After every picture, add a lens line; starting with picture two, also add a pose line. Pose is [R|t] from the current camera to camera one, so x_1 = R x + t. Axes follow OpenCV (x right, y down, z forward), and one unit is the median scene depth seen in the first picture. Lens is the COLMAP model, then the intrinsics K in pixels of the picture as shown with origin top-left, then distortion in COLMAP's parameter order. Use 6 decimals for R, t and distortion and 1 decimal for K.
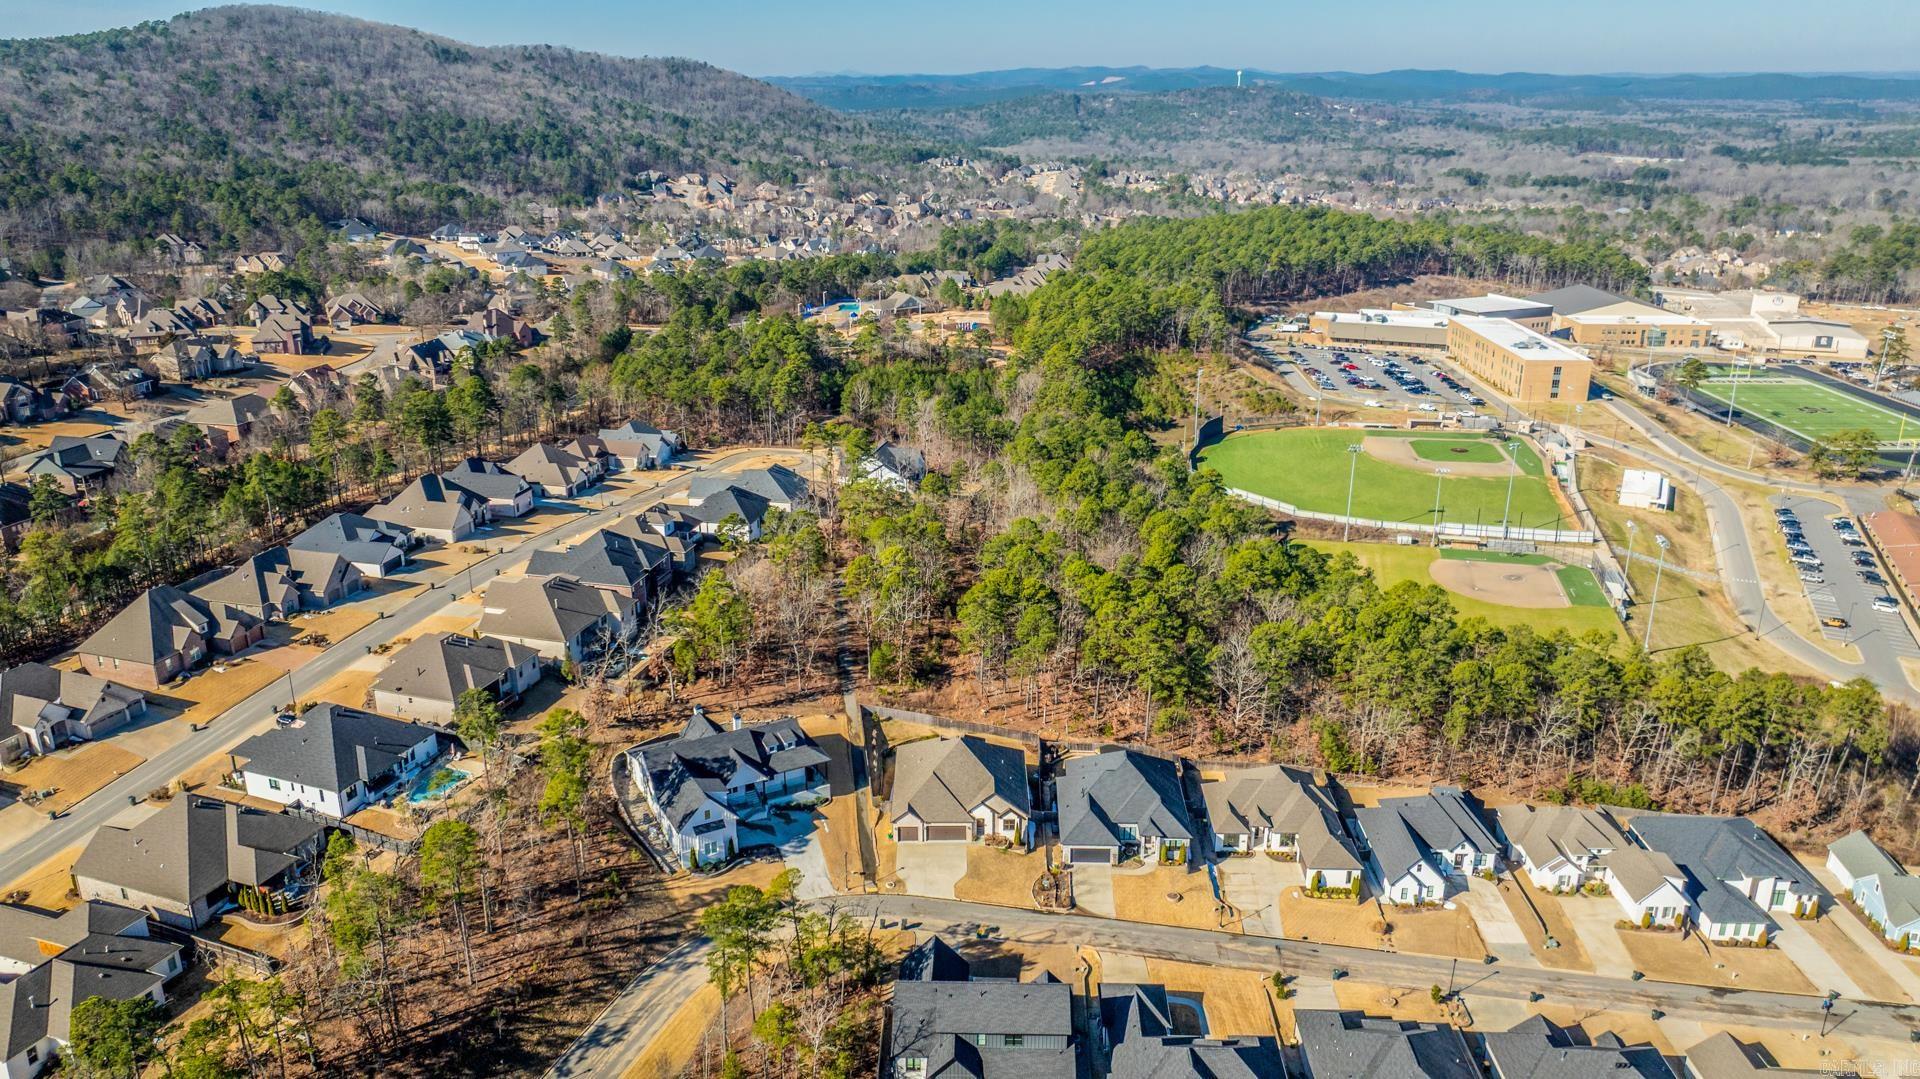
lens RADIAL K [[1366.0, 0, 977.3], [0, 1366.0, 540.7], [0, 0, 1]] dist [-0.012224, 0.001721]
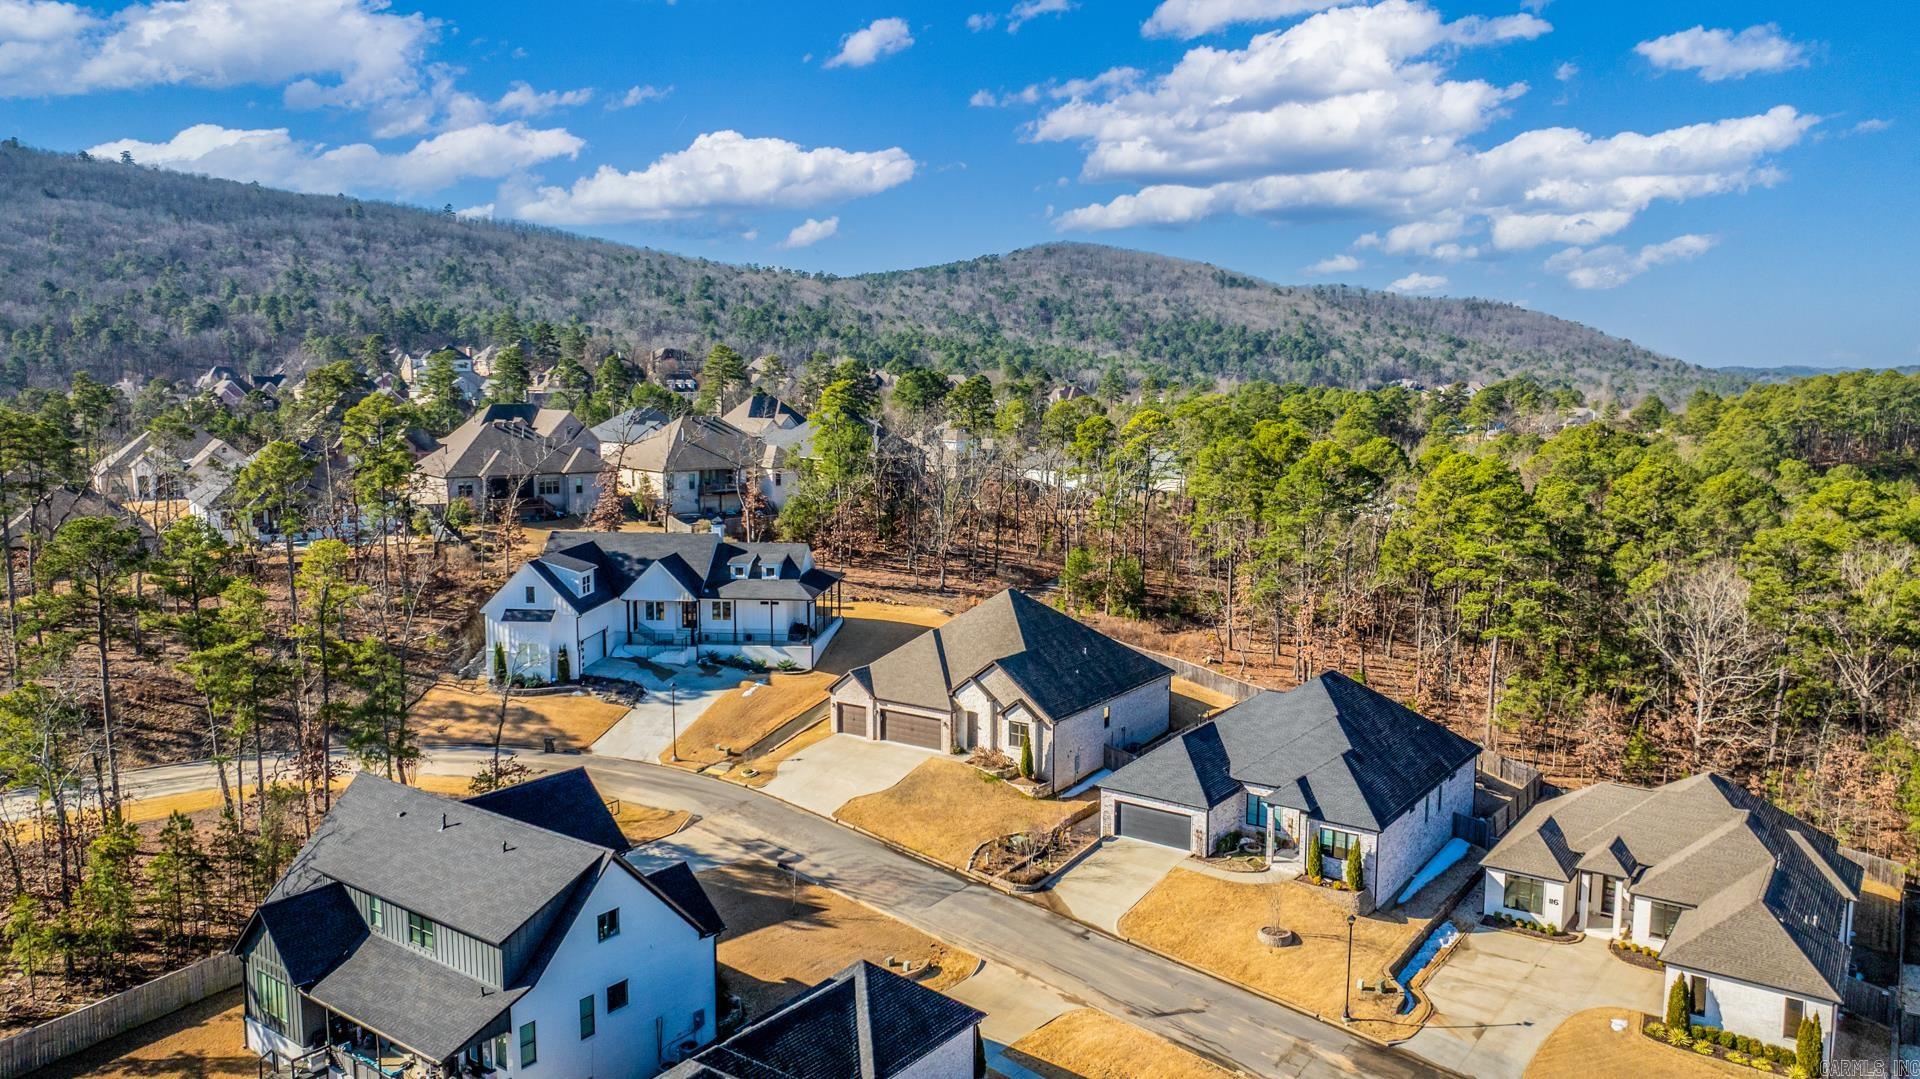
lens RADIAL K [[1366.0, 0, 950.1], [0, 1366.0, 533.0], [0, 0, 1]] dist [-0.012224, 0.001721]
pose [[0.819010, 0.066594, -0.569902, 0.274559], [-0.187002, 0.969991, -0.155397, 0.211541], [0.542451, 0.233844, 0.806885, 0.543800]]
